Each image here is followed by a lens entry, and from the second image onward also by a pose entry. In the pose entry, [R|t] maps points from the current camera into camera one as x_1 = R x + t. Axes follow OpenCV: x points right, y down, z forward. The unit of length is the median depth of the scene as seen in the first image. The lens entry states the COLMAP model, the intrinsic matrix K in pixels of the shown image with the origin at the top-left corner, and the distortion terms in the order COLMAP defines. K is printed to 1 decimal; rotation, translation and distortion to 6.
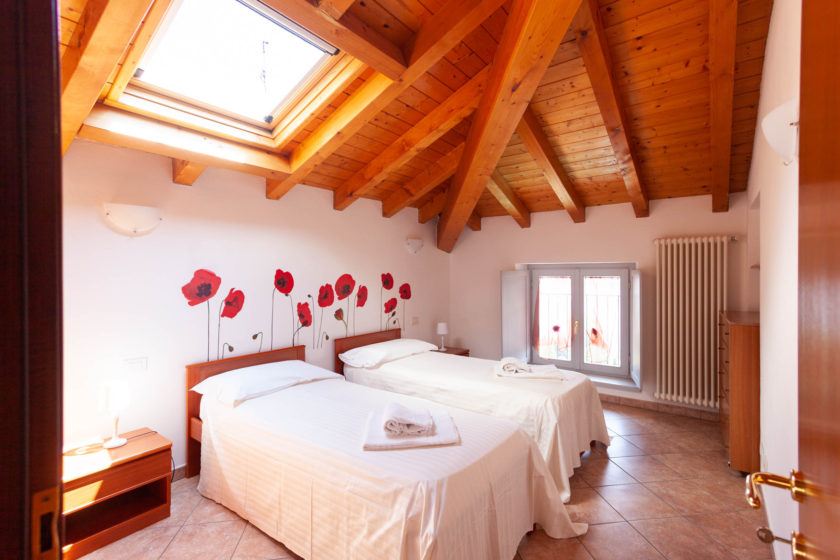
lens RADIAL K [[392.6, 0, 422.2], [0, 392.6, 271.6], [0, 0, 1]] dist [0.001368, 0.000120]
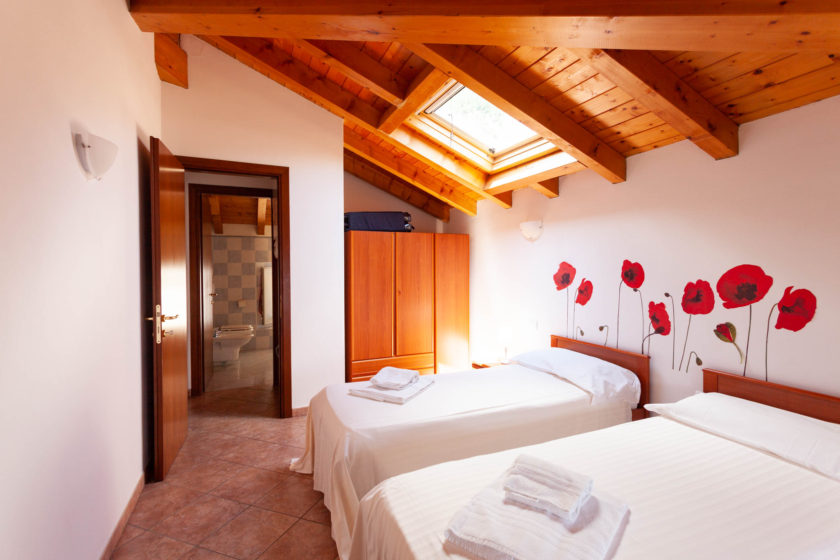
lens RADIAL K [[392.6, 0, 422.2], [0, 392.6, 271.6], [0, 0, 1]] dist [0.001368, 0.000120]
pose [[-0.481672, 0.004472, -0.876340, 0.599482], [-0.001193, 0.999983, 0.005759, 0.015277], [0.876351, 0.003820, -0.481658, 0.981212]]
